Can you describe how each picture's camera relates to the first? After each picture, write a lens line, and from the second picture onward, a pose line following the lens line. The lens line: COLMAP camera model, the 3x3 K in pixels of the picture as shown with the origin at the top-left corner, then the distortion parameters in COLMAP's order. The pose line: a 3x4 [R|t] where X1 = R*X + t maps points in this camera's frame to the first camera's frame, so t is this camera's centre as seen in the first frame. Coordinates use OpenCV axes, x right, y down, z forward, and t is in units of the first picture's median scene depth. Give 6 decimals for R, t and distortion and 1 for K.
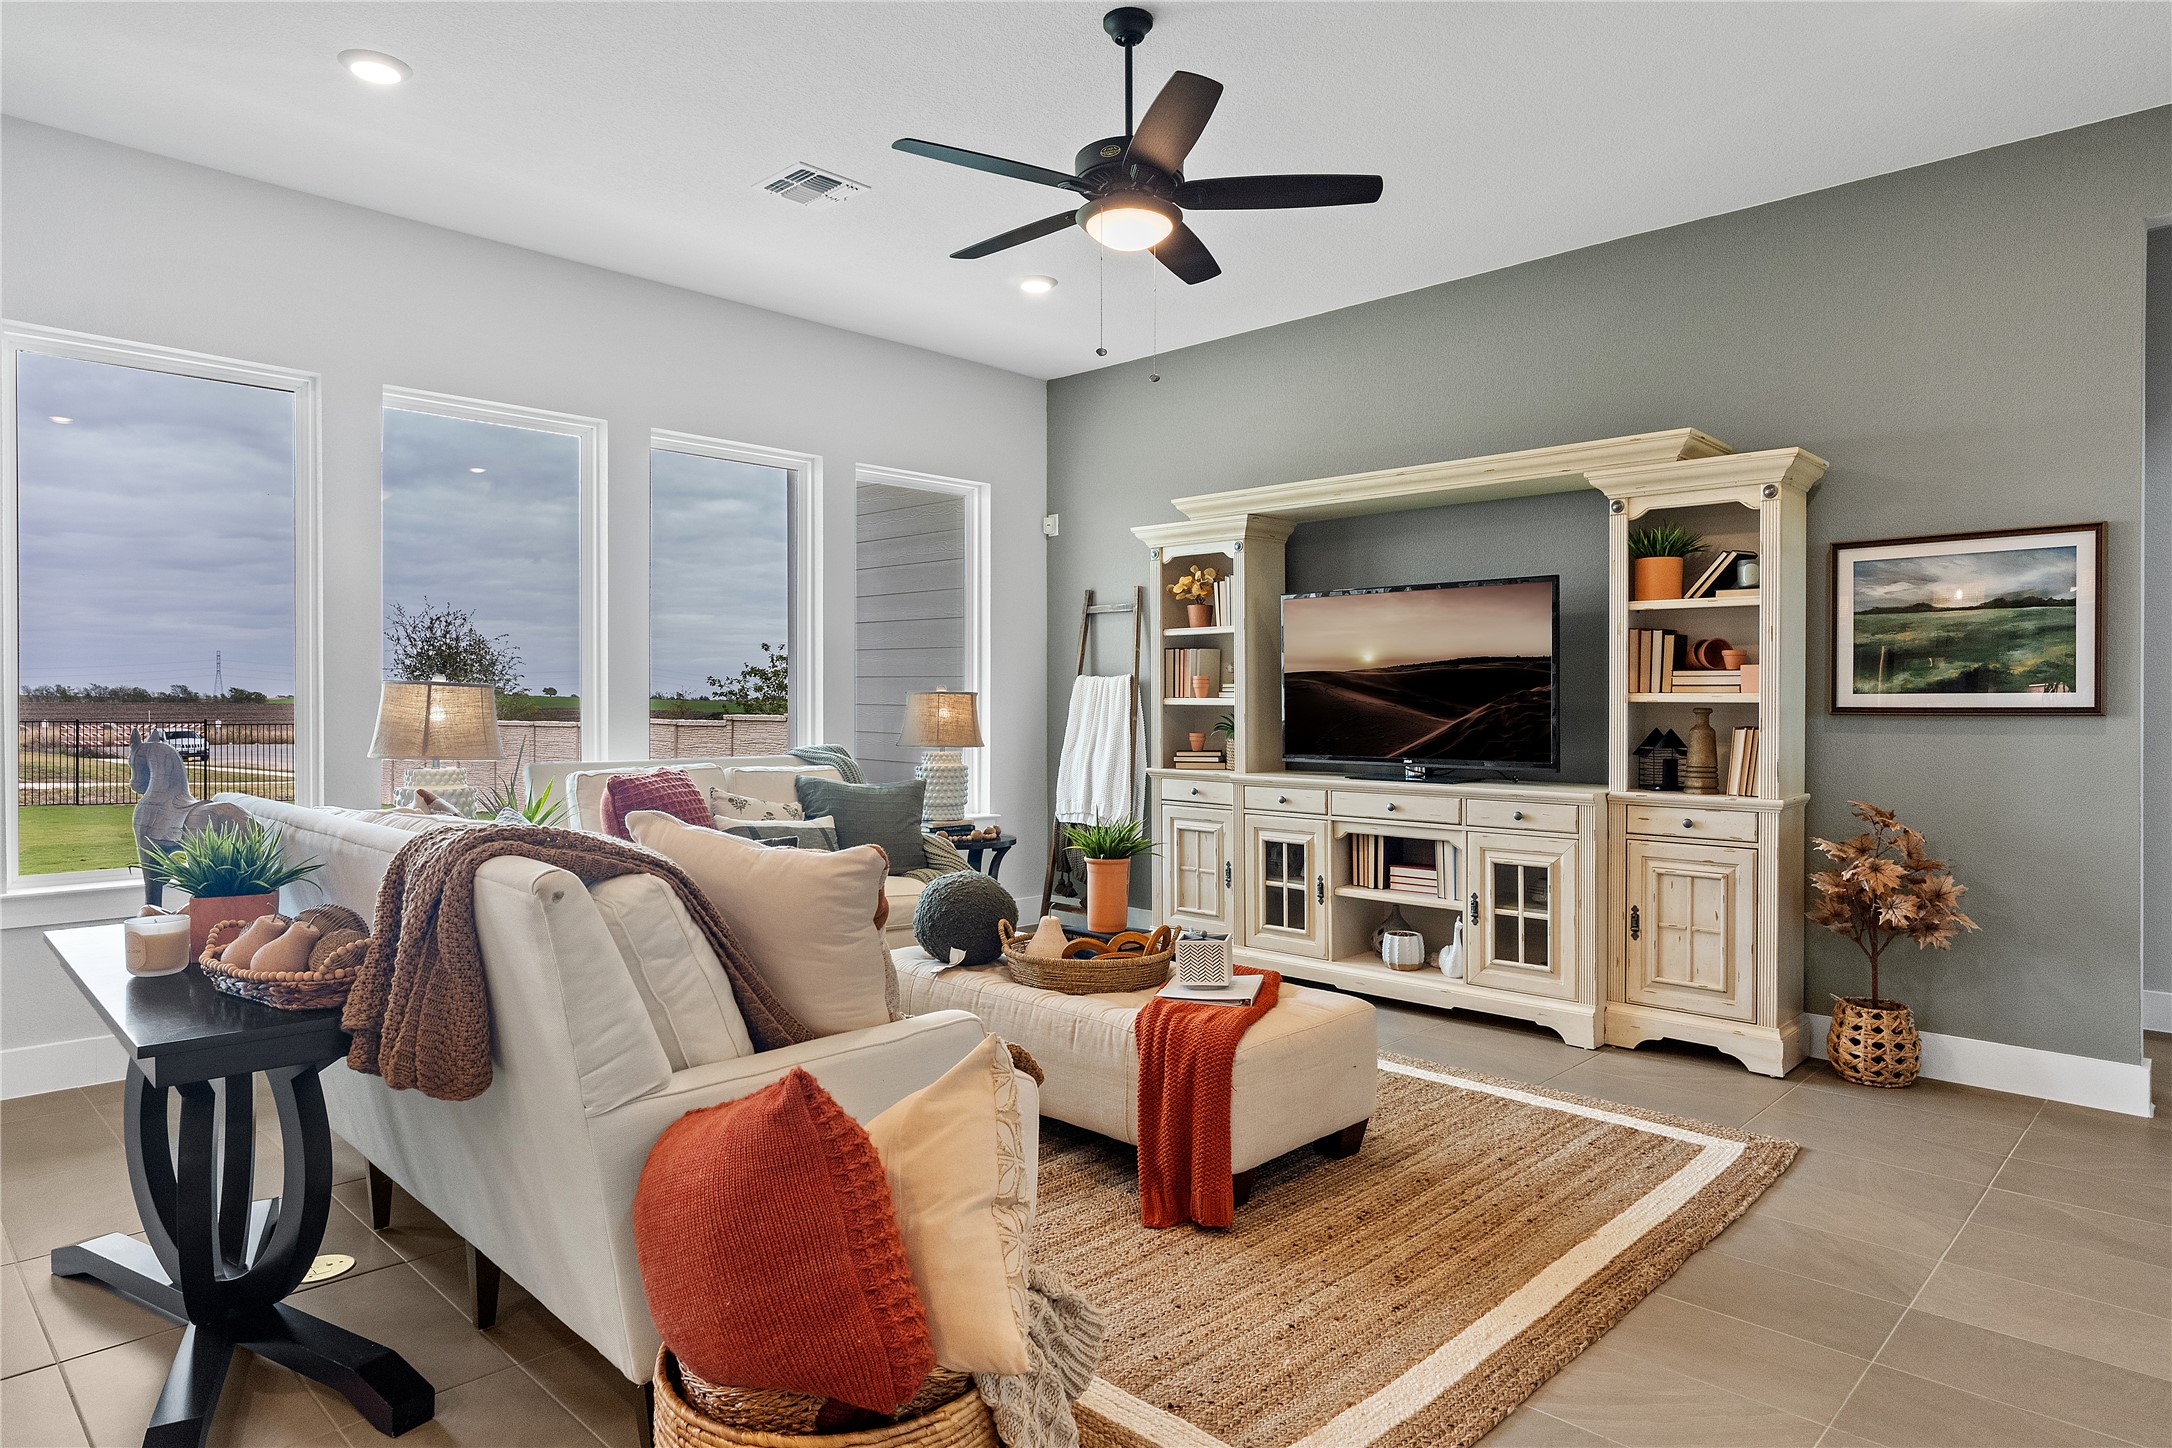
lens RADIAL K [[1280.7, 0, 1052.4], [0, 1280.7, 712.0], [0, 0, 1]] dist [-0.005568, -0.002911]
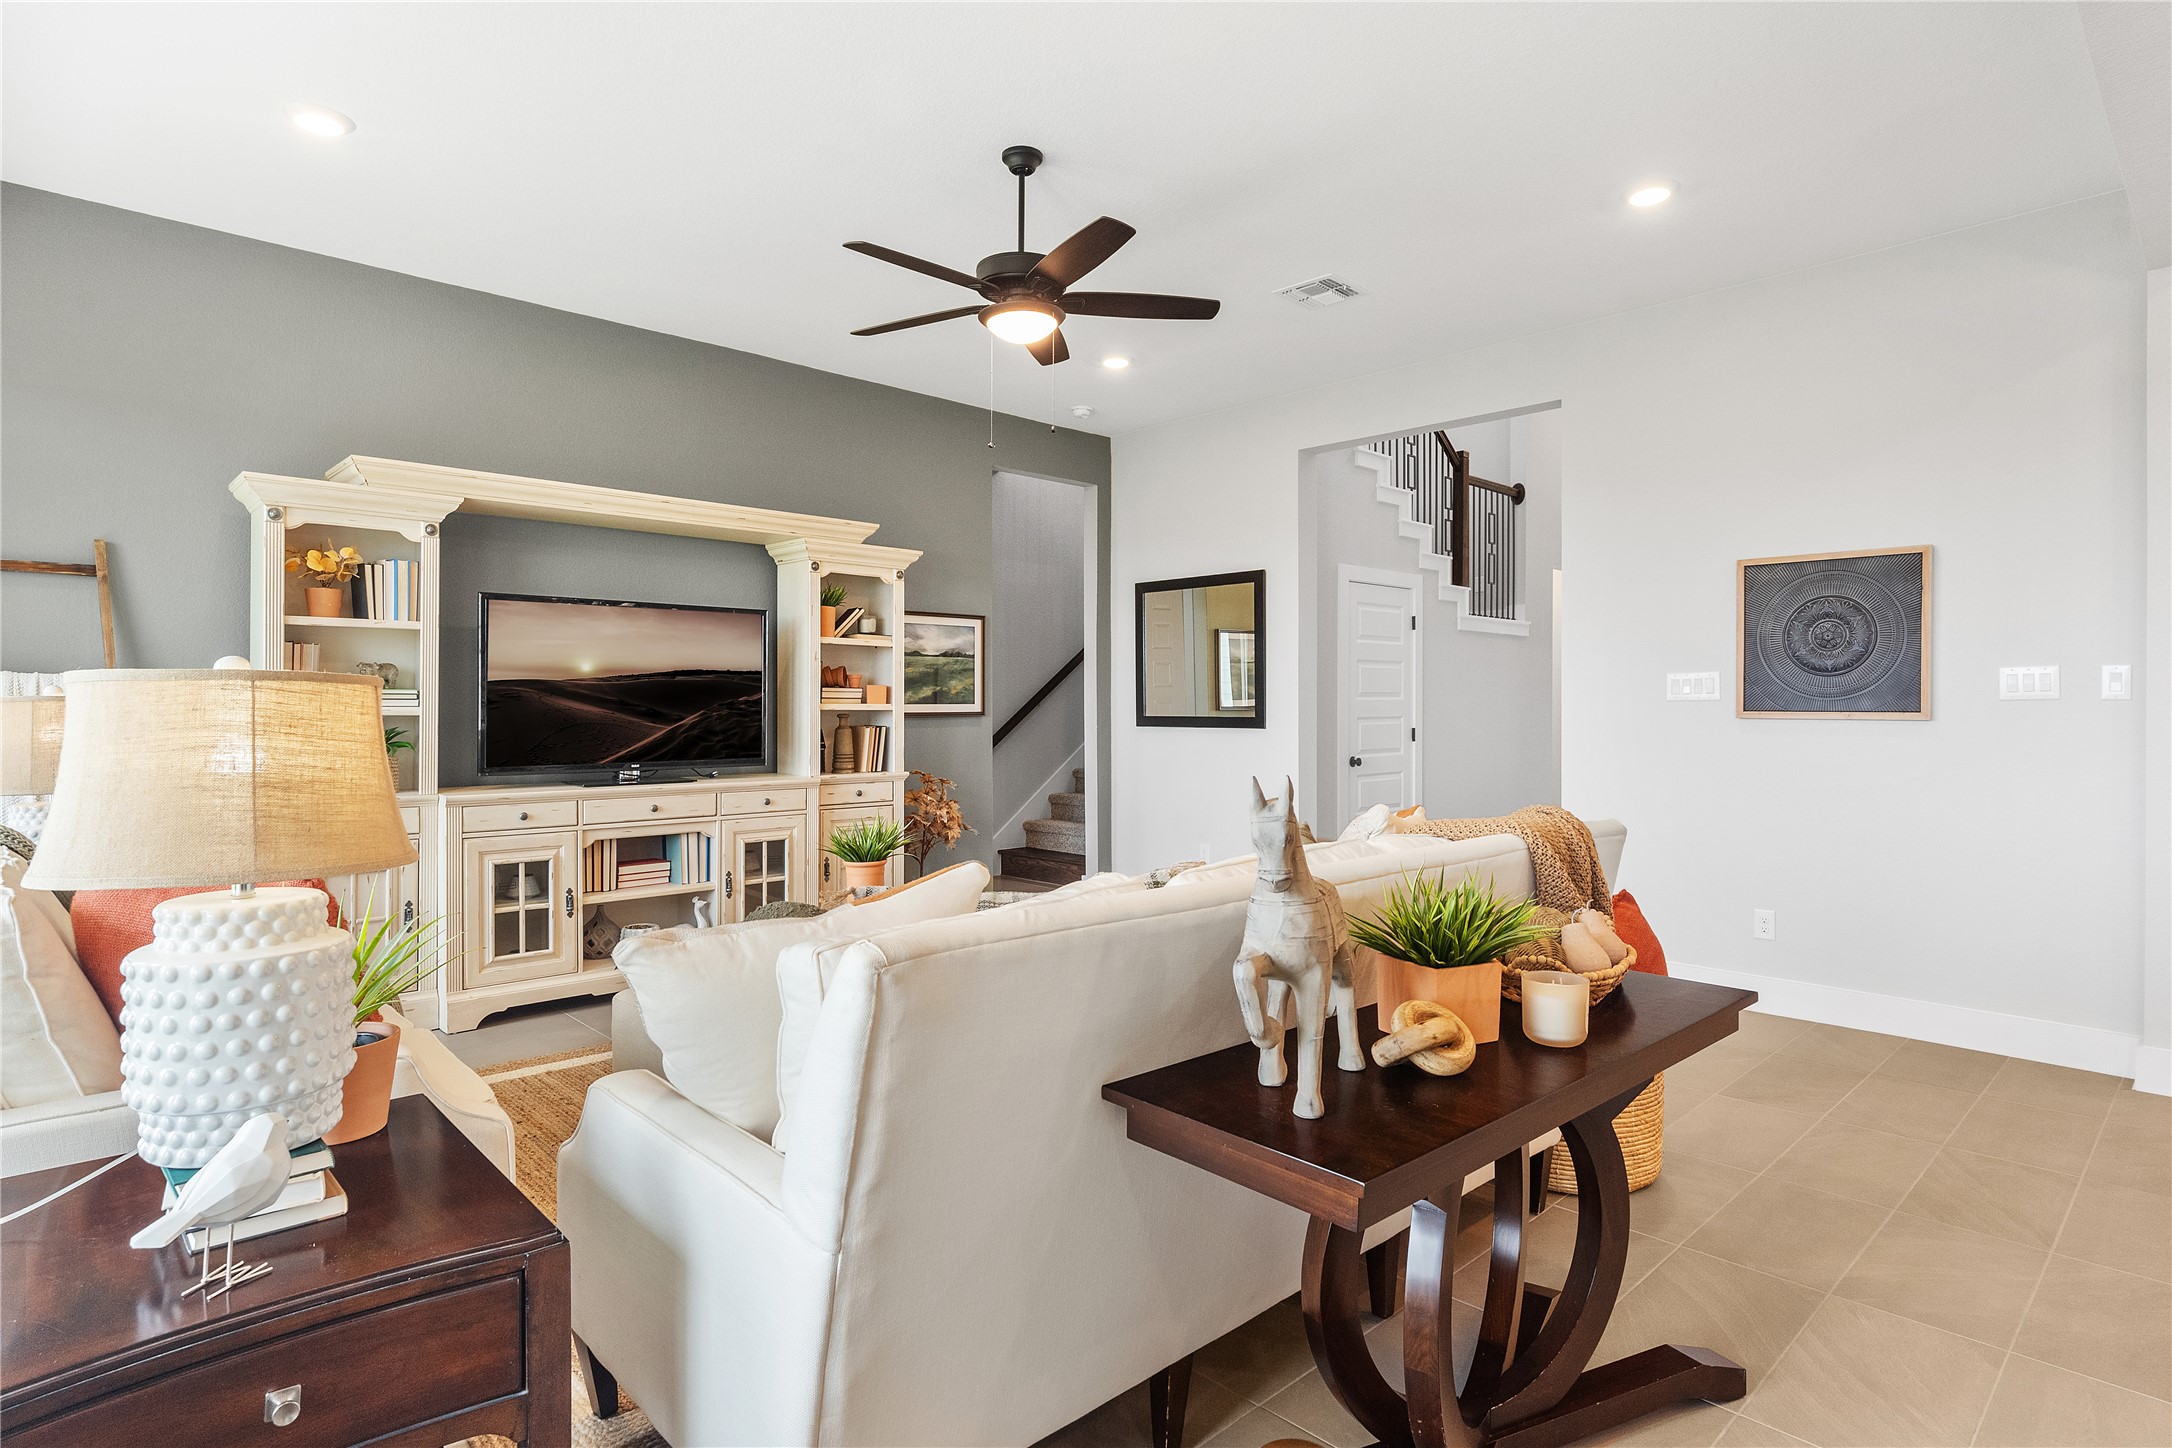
lens RADIAL K [[1096.9, 0, 1042.1], [0, 1096.9, 695.9], [0, 0, 1]] dist [-0.010602, 0.002495]
pose [[0.069184, 0.010775, 0.997546, -0.695830], [0.009438, 0.999890, -0.011455, -0.006914], [-0.997559, 0.010208, 0.069074, 0.671246]]
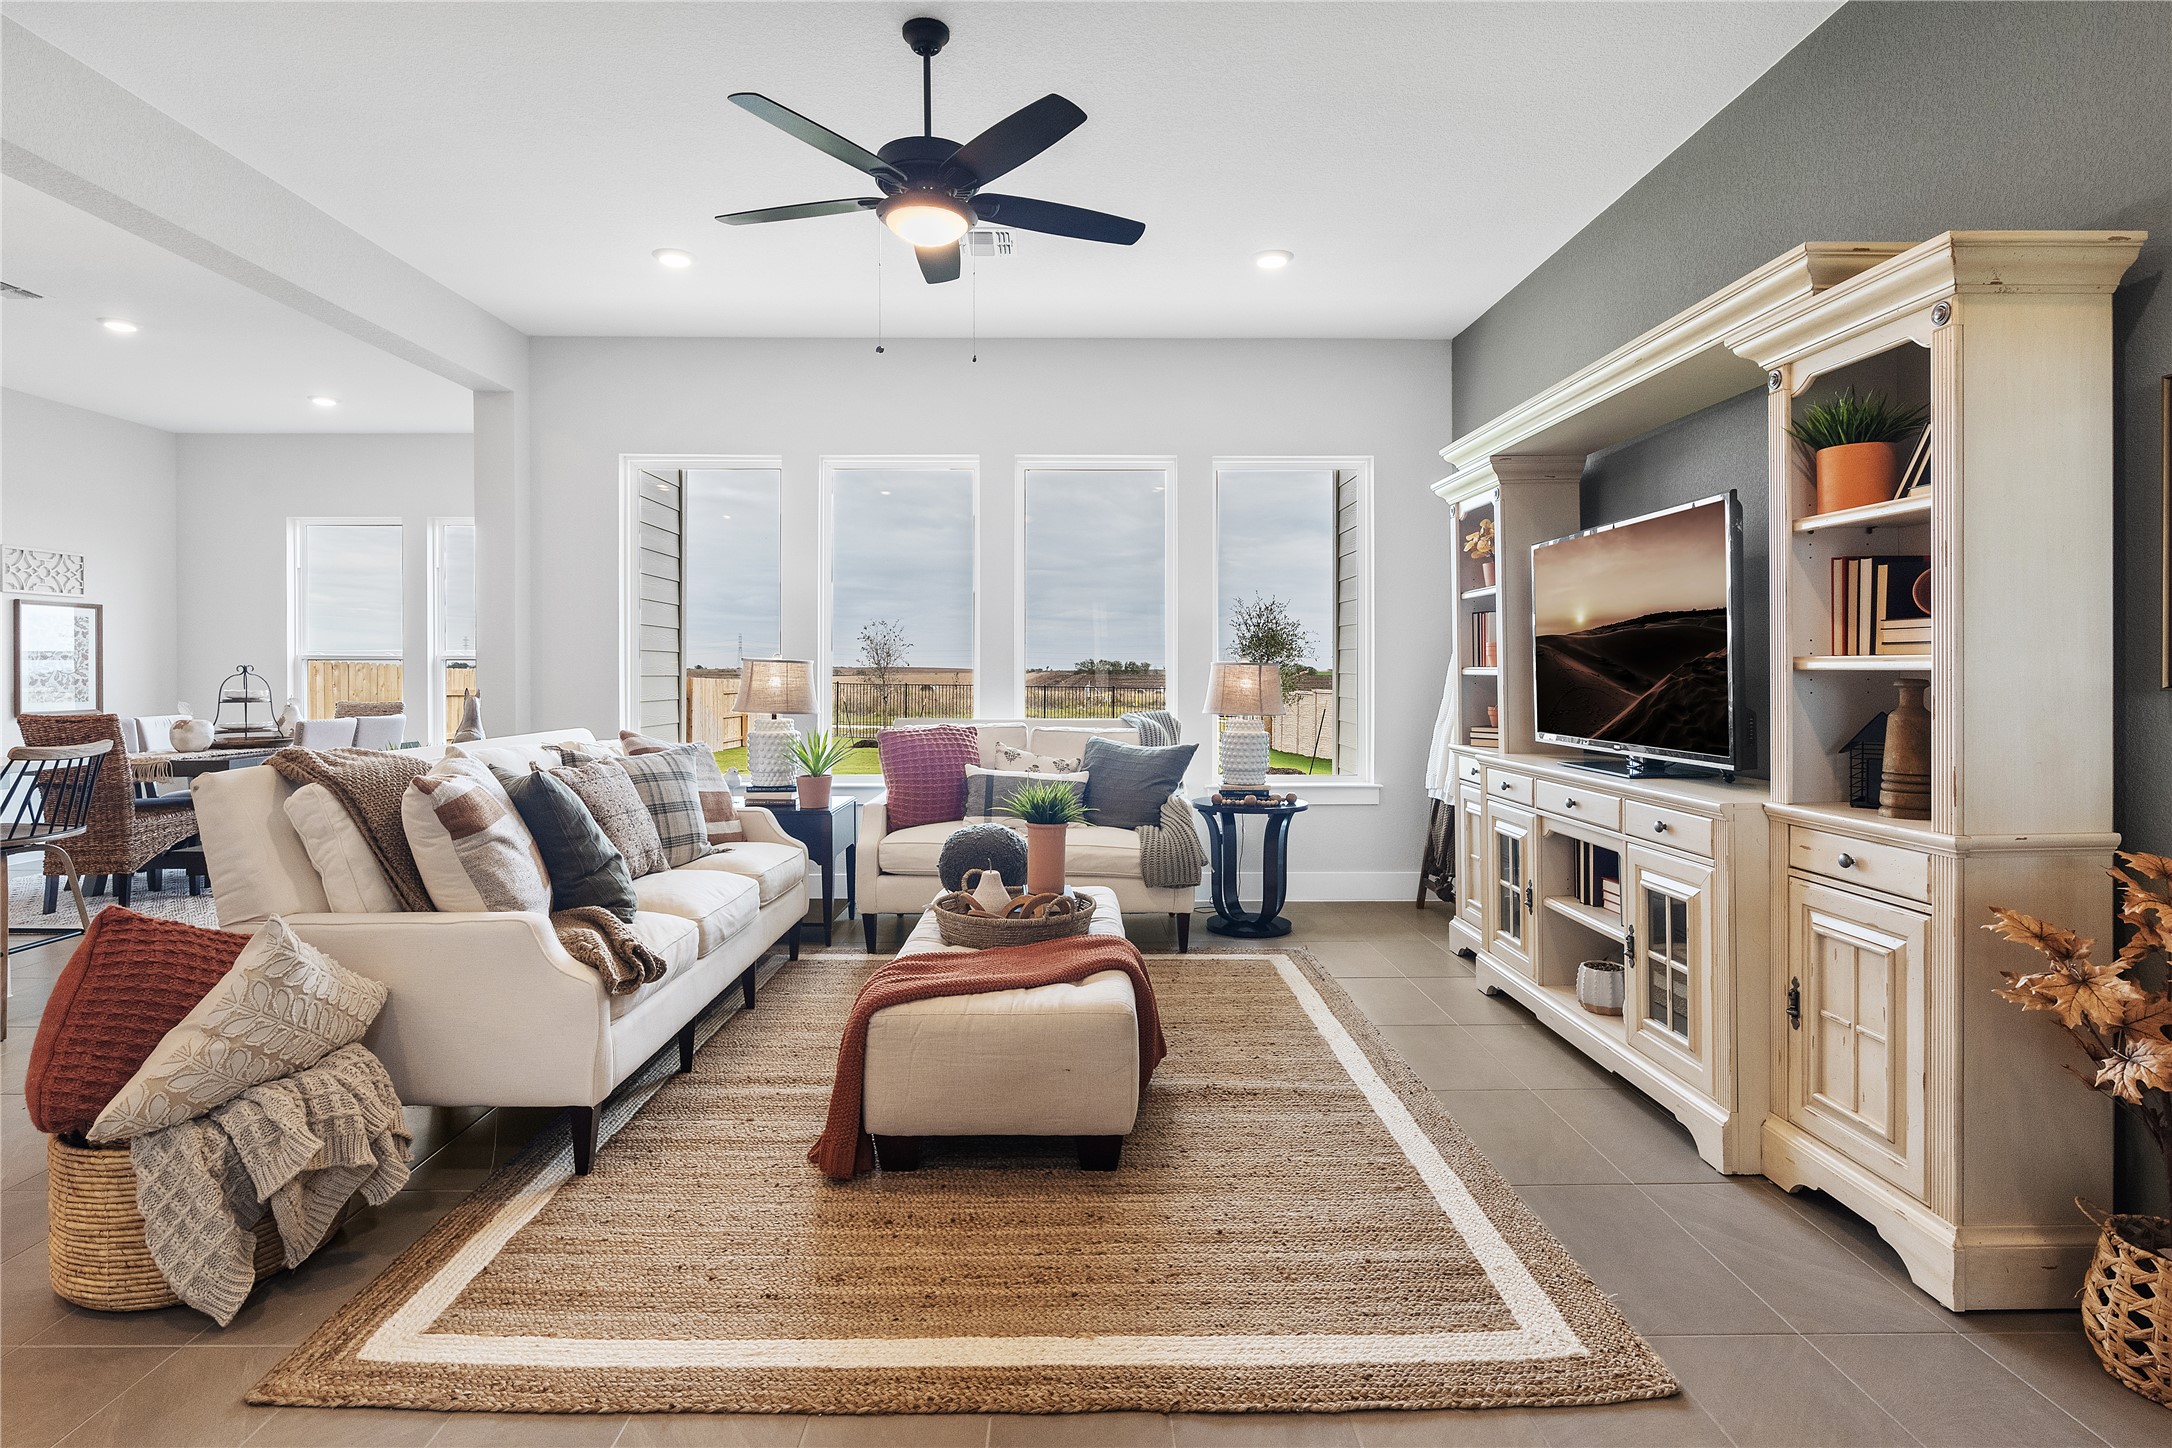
lens RADIAL K [[1096.9, 0, 1059.9], [0, 1096.9, 676.8], [0, 0, 1]] dist [-0.010602, 0.002495]
pose [[0.706158, 0.000989, -0.708053, 0.575710], [-0.004689, 0.999984, -0.003279, -0.000536], [0.708038, 0.005636, 0.706151, 0.323948]]
